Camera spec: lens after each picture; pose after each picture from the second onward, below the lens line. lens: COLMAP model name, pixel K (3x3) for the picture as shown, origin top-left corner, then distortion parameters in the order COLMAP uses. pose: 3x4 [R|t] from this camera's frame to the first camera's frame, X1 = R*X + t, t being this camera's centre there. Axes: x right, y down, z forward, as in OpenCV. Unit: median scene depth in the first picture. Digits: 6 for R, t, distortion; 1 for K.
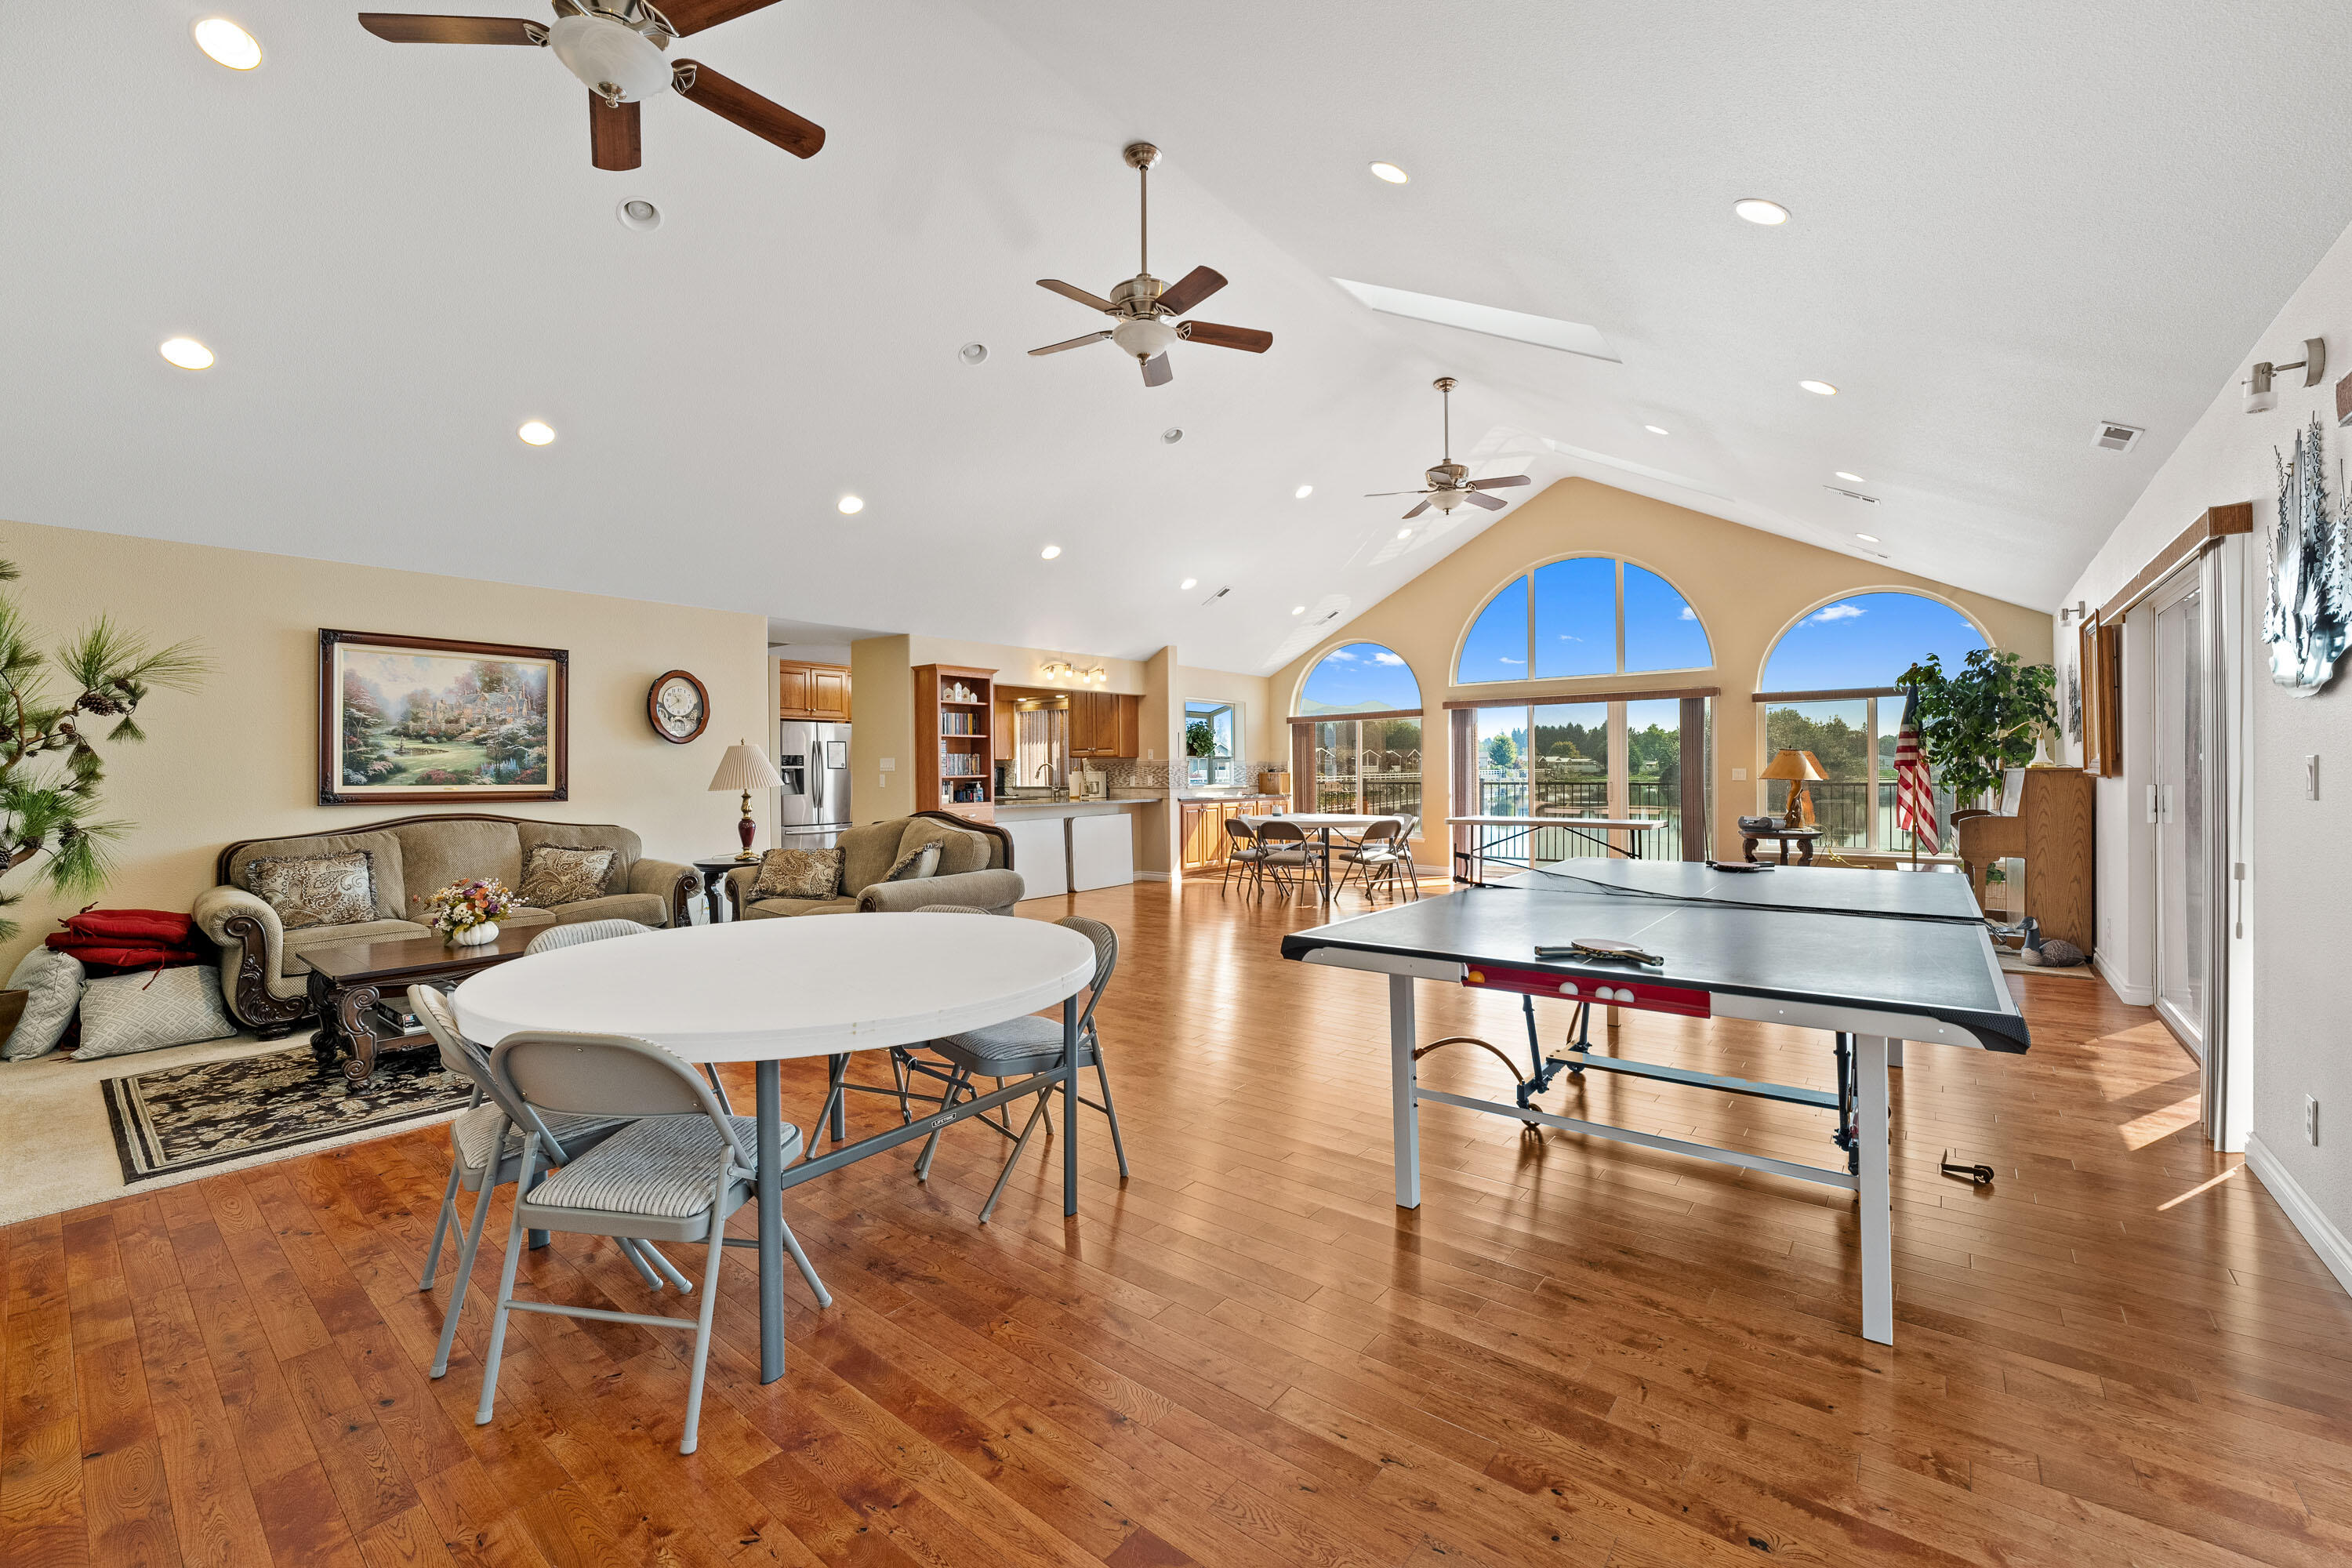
lens RADIAL K [[956.9, 0, 1177.8], [0, 956.9, 777.1], [0, 0, 1]] dist [-0.002313, -0.000119]
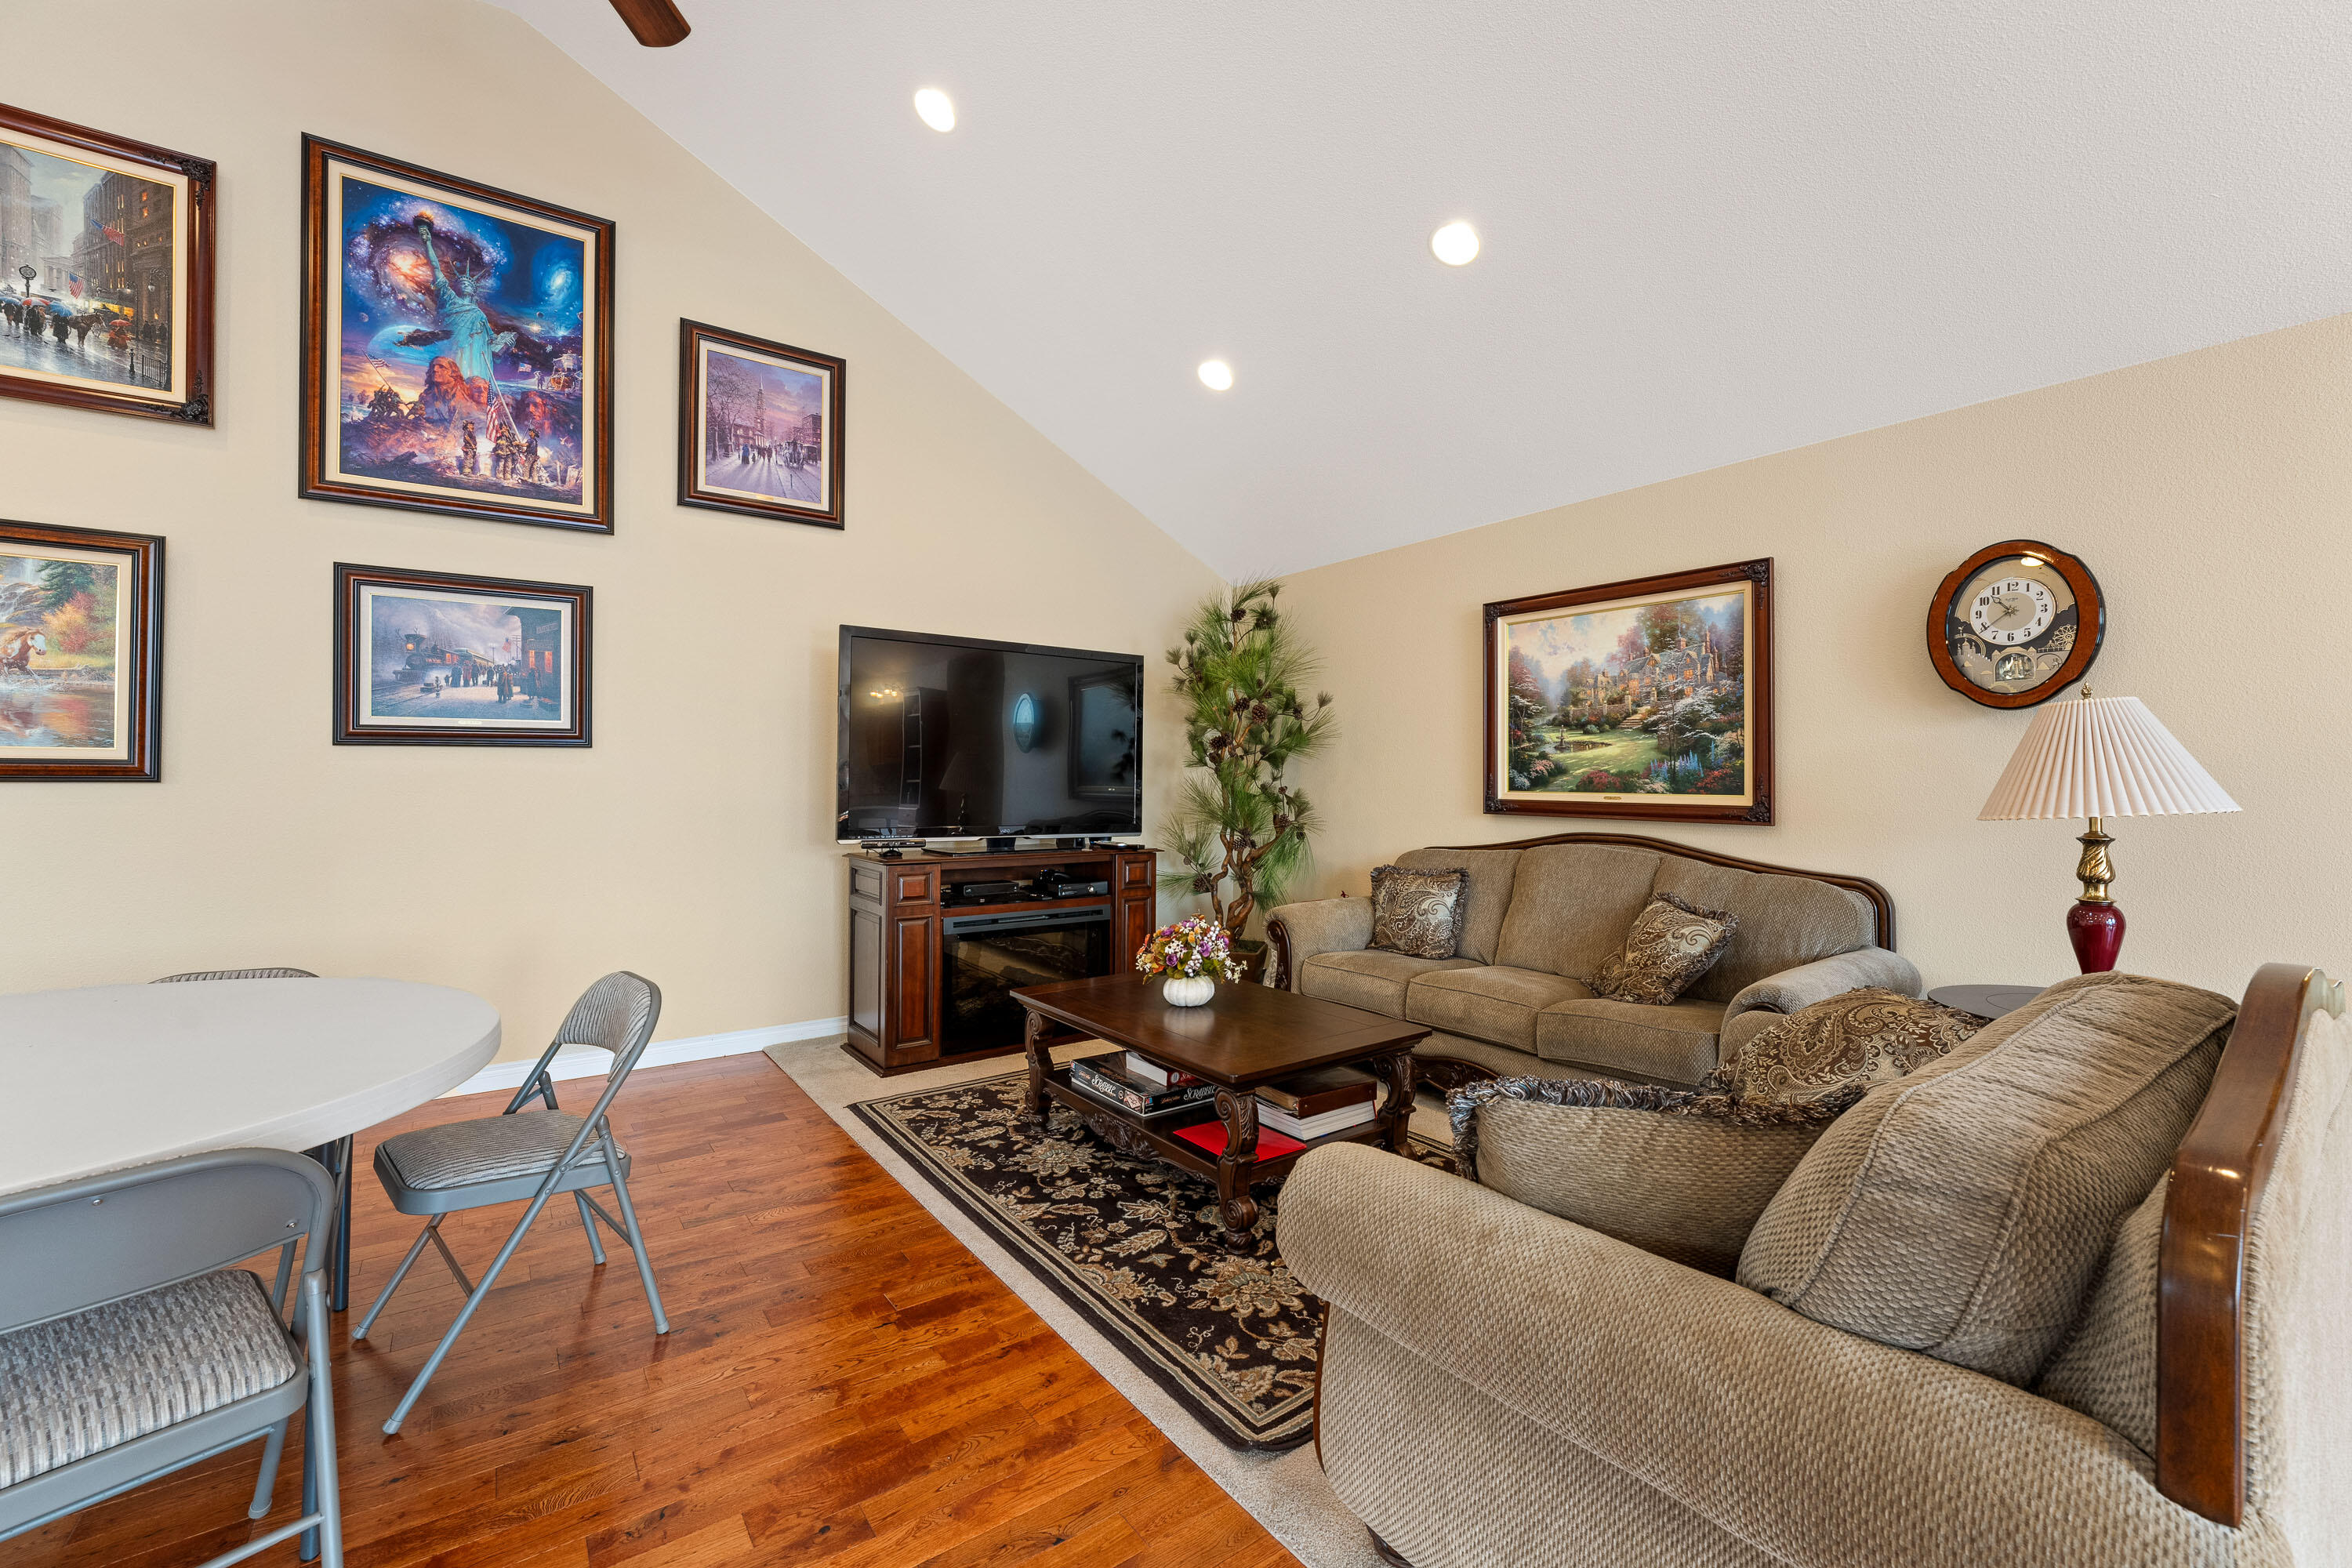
lens RADIAL K [[956.9, 0, 1178.8], [0, 956.9, 774.8], [0, 0, 1]] dist [-0.002313, -0.000119]
pose [[-0.249806, 0.001110, -0.968295, -0.007454], [-0.006976, 0.999971, 0.002946, -0.004460], [0.968271, 0.007490, -0.249791, 0.871717]]
